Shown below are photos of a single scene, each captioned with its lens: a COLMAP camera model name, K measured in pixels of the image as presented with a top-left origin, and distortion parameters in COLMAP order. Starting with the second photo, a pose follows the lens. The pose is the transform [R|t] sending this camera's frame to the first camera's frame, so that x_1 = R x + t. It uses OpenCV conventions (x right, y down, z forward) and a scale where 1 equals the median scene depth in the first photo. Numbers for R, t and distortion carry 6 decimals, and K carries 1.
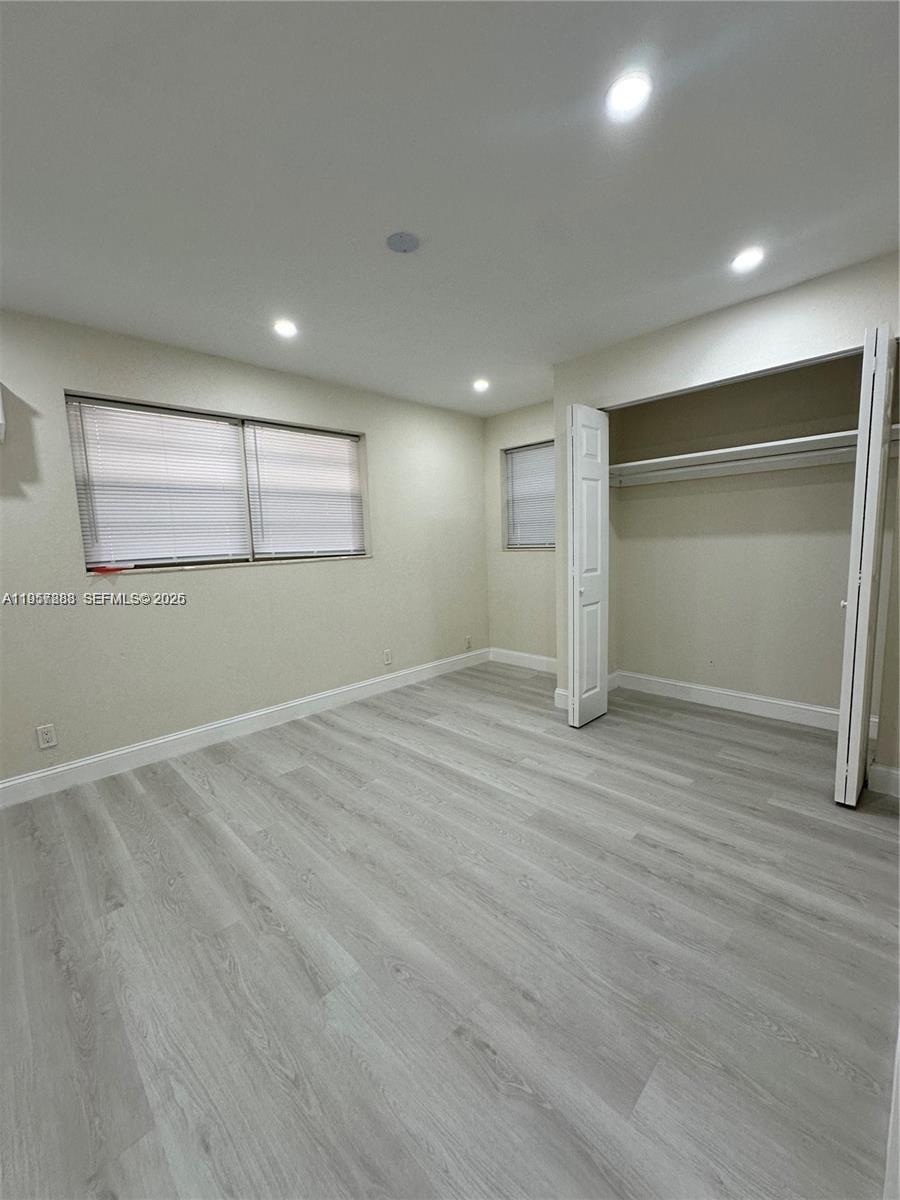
lens RADIAL K [[481.0, 0, 447.9], [0, 481.0, 594.4], [0, 0, 1]] dist [-0.000599, -0.000399]
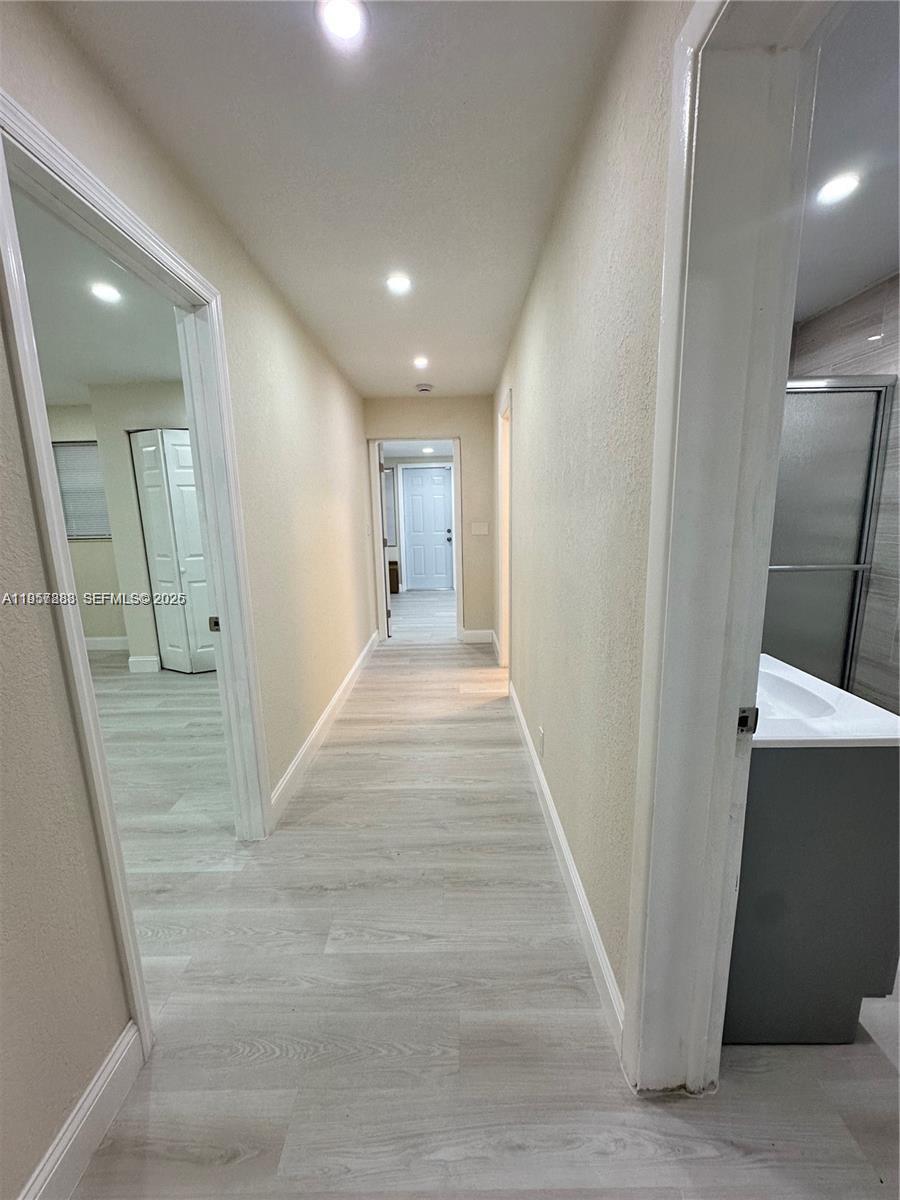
lens RADIAL K [[481.0, 0, 443.7], [0, 481.0, 608.8], [0, 0, 1]] dist [-0.000599, -0.000399]
pose [[0.711293, -0.124465, 0.691788, -0.038609], [0.085945, 0.992213, 0.090148, 0.045942], [-0.697622, -0.004666, 0.716451, -0.513495]]
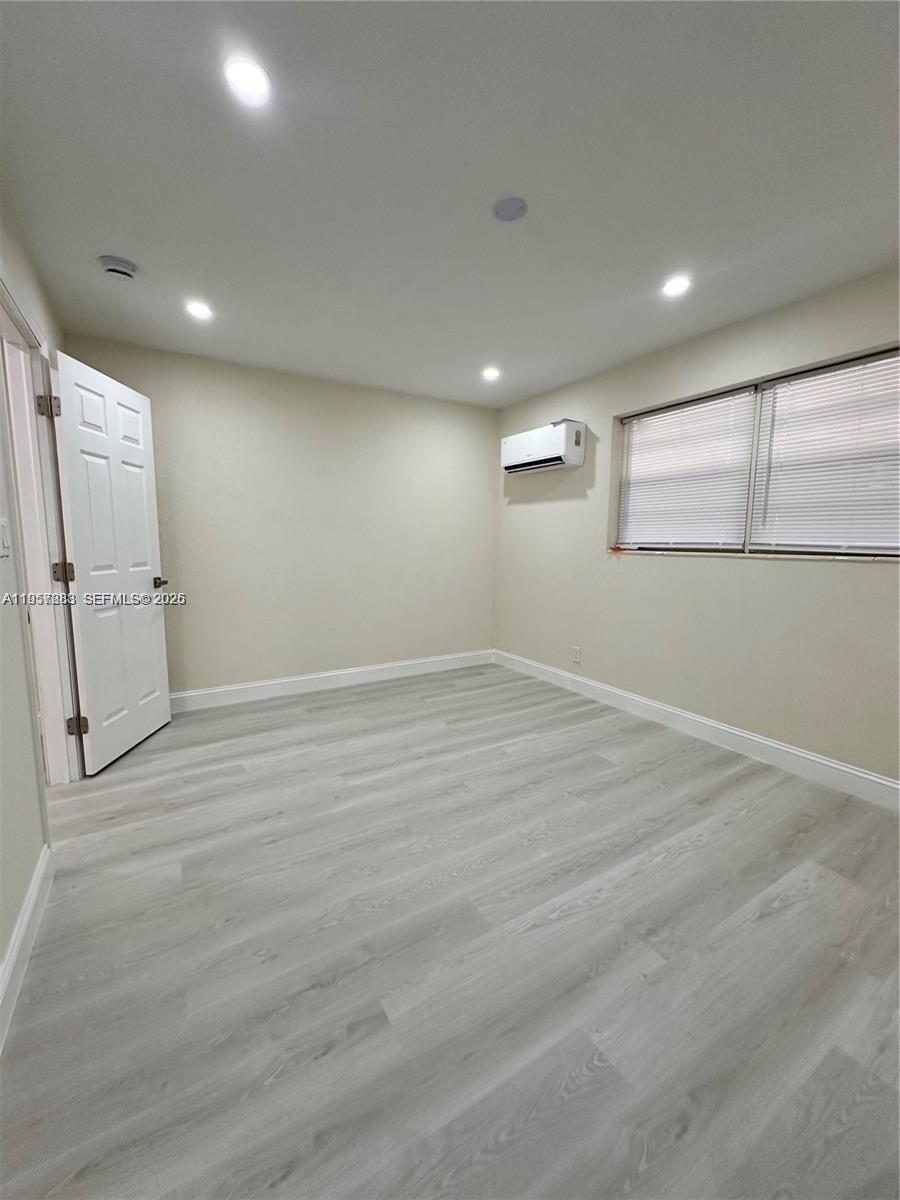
lens RADIAL K [[481.0, 0, 453.4], [0, 481.0, 596.6], [0, 0, 1]] dist [-0.000599, -0.000399]
pose [[-0.220539, 0.148521, -0.964004, 0.660139], [-0.112144, 0.977924, 0.176321, -0.105046], [0.968910, 0.146993, -0.199015, 0.841794]]
